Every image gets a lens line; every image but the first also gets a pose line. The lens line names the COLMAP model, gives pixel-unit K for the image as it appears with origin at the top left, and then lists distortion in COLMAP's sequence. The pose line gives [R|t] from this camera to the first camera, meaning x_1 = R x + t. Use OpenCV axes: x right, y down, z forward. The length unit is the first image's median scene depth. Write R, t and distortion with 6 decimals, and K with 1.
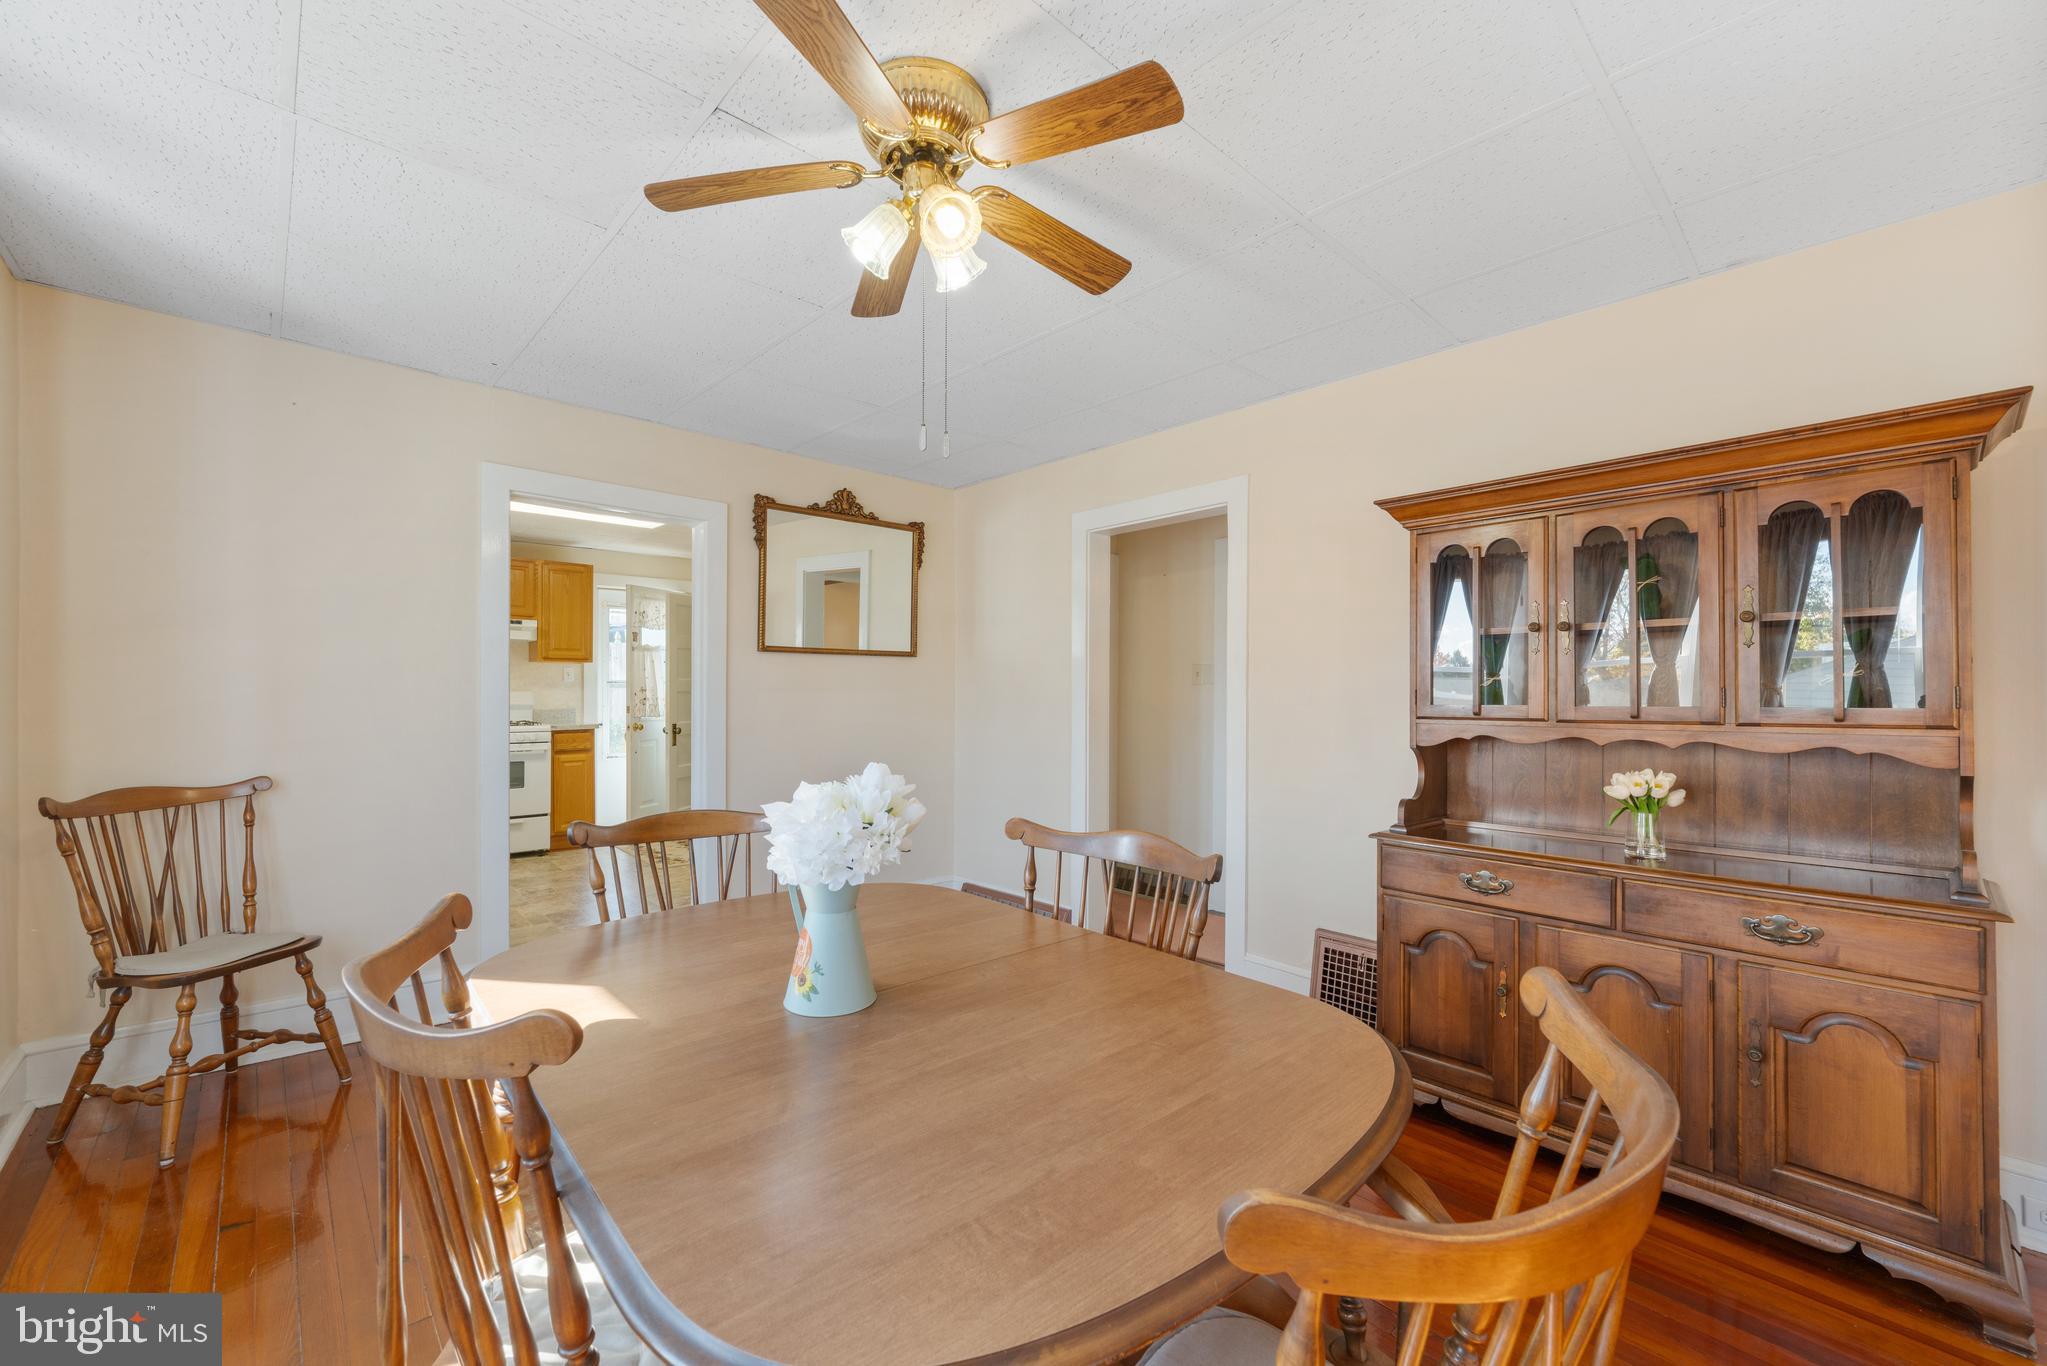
lens RADIAL K [[833.8, 0, 1011.5], [0, 833.8, 687.9], [0, 0, 1]] dist [0.000116, -0.001191]
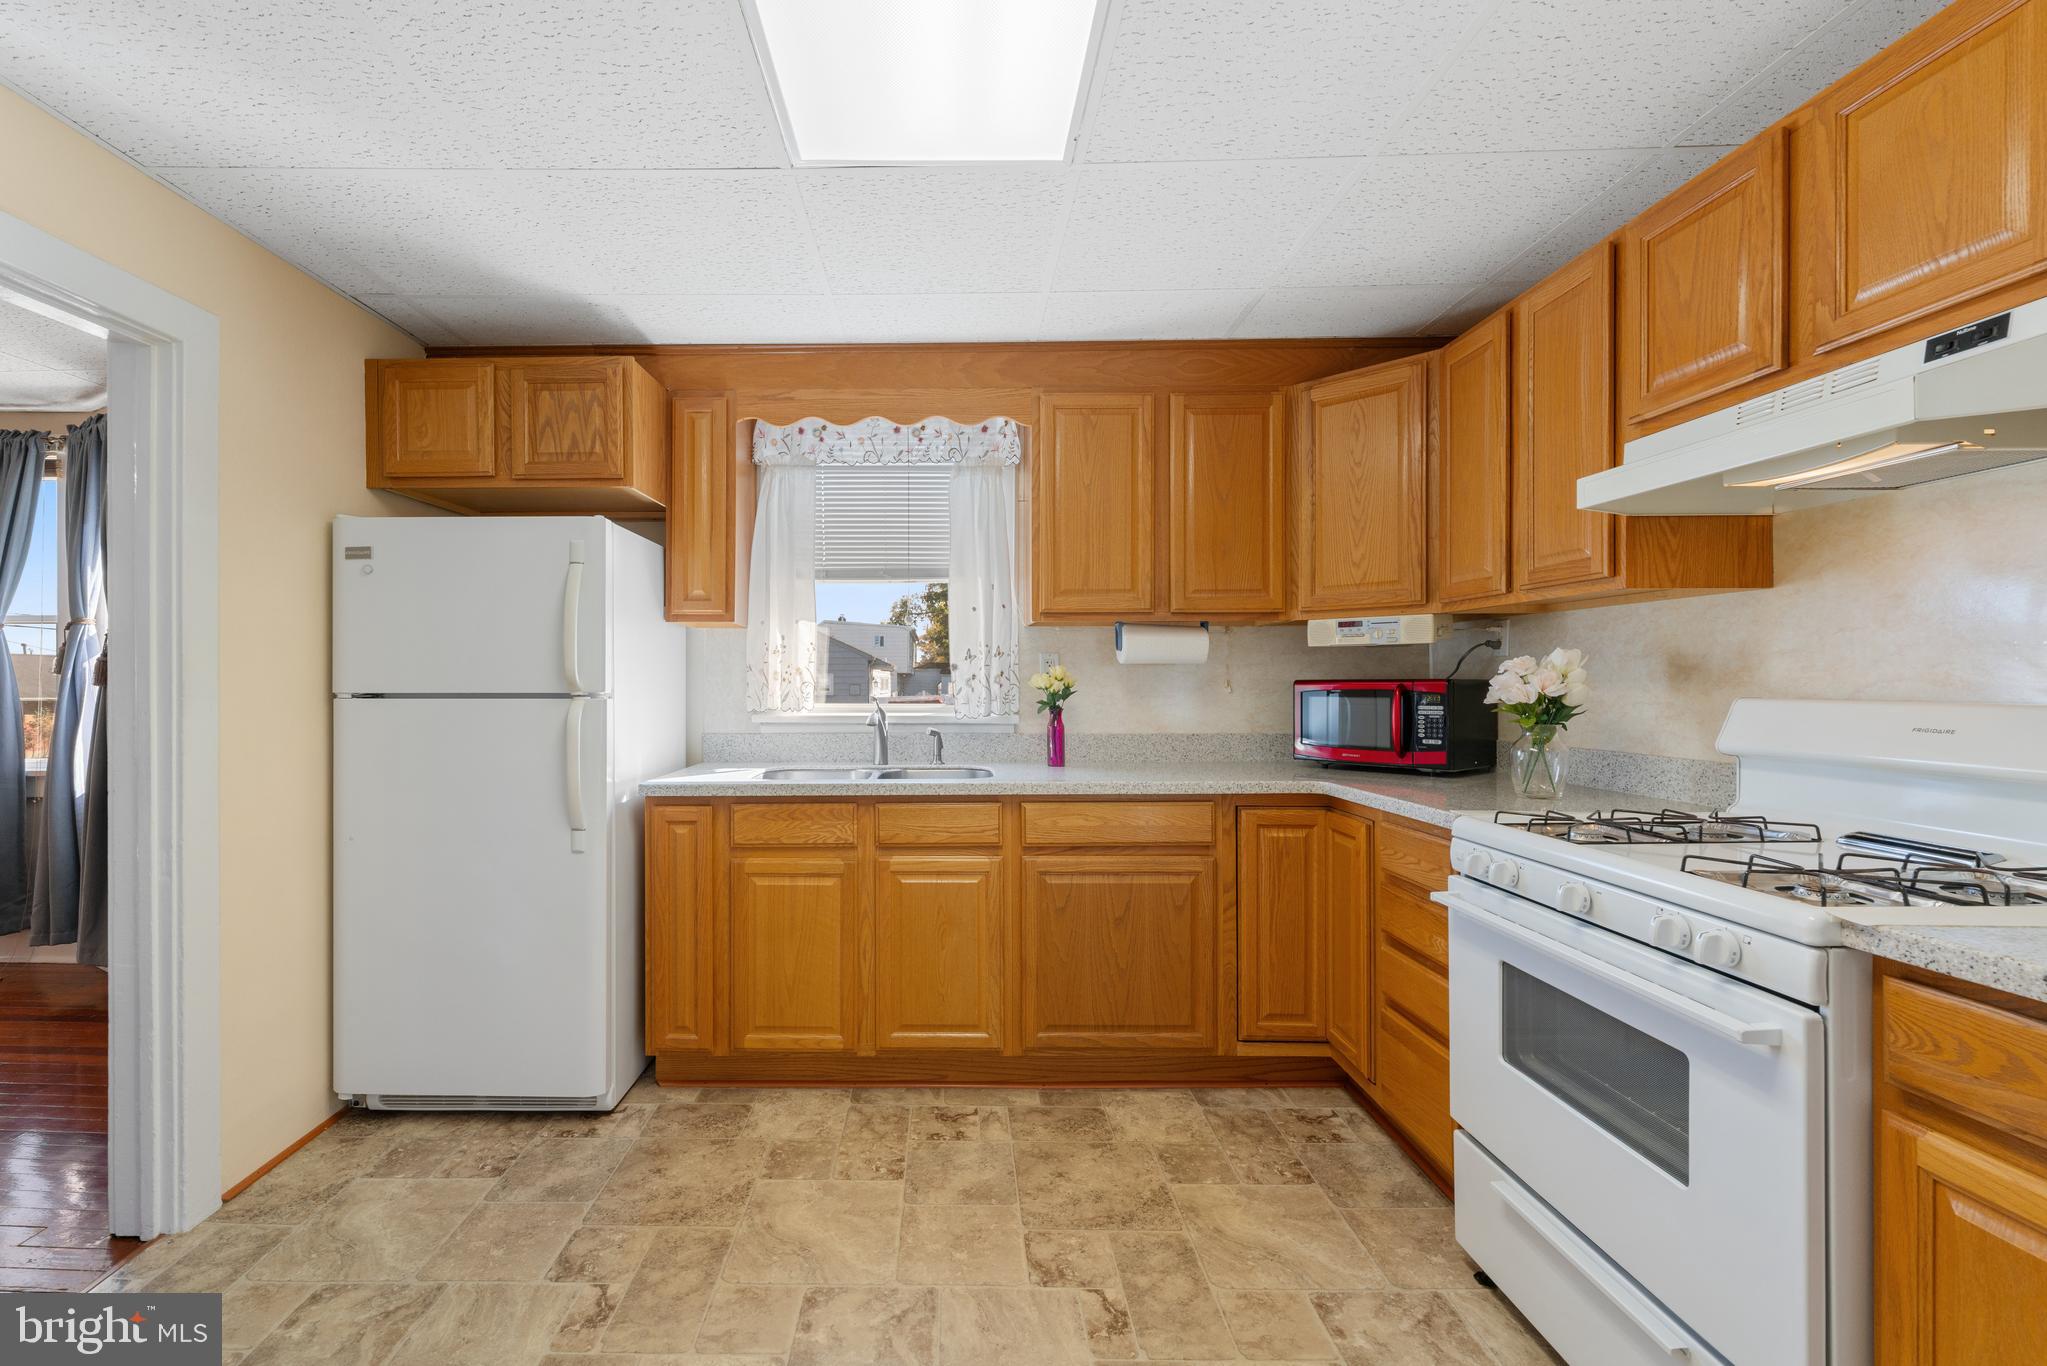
lens RADIAL K [[833.8, 0, 957.5], [0, 833.8, 685.0], [0, 0, 1]] dist [0.000116, -0.001191]
pose [[-0.679985, -0.008173, -0.733180, -0.458166], [-0.007536, 0.999963, -0.004157, 0.002206], [0.733187, 0.002699, -0.680022, 1.446603]]
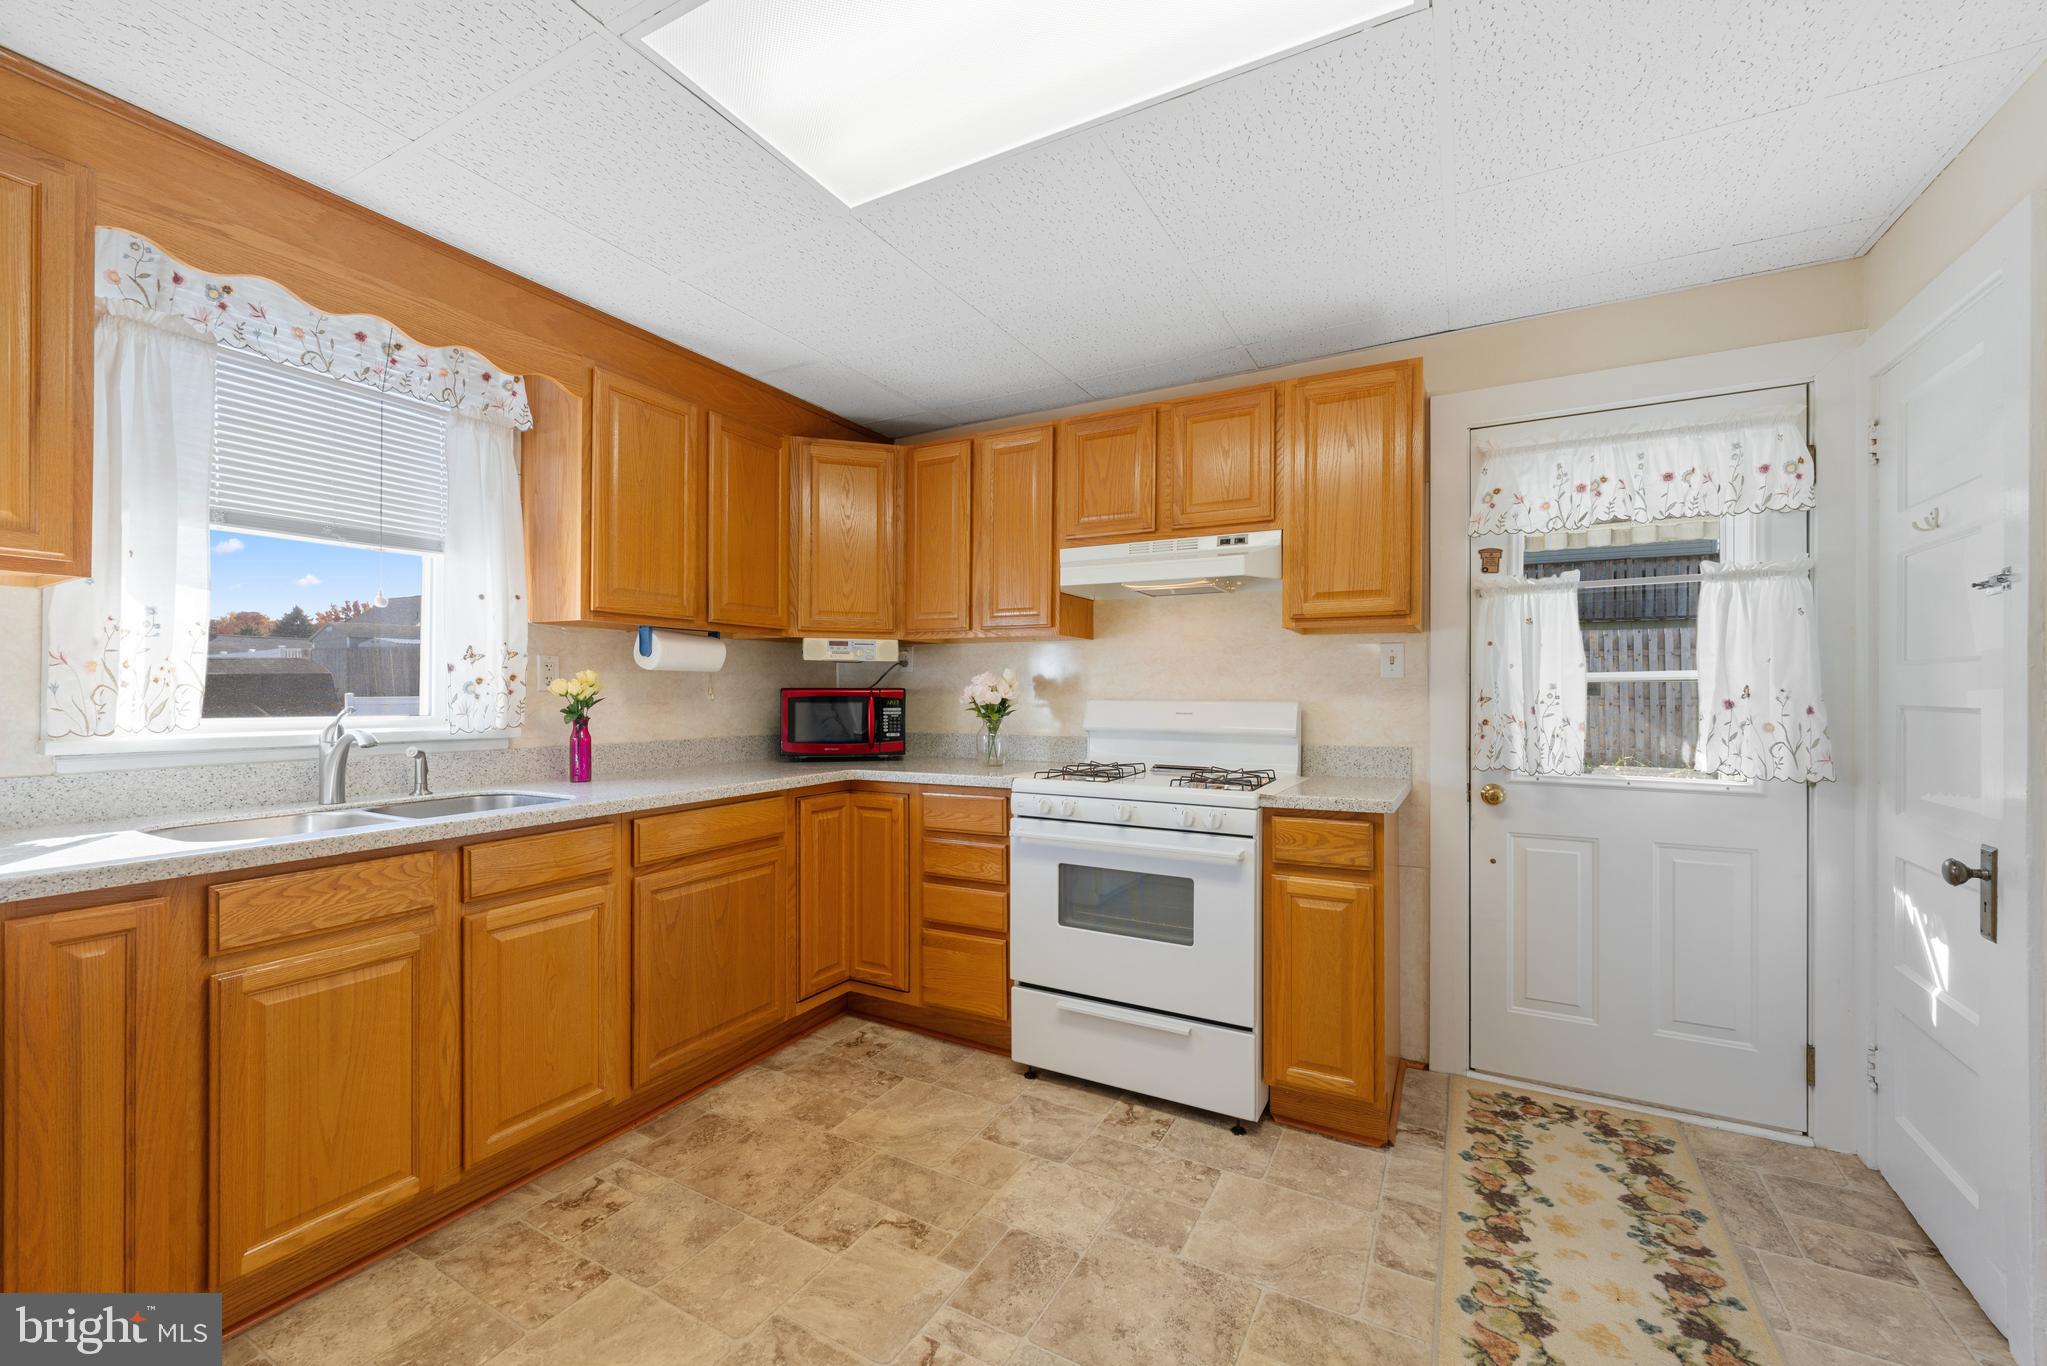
lens RADIAL K [[833.8, 0, 940.8], [0, 833.8, 696.8], [0, 0, 1]] dist [0.000116, -0.001191]
pose [[0.288777, -0.006219, -0.957376, -0.347737], [-0.000910, 0.999977, -0.006770, 0.006693], [0.957396, 0.002827, 0.288764, 1.110952]]
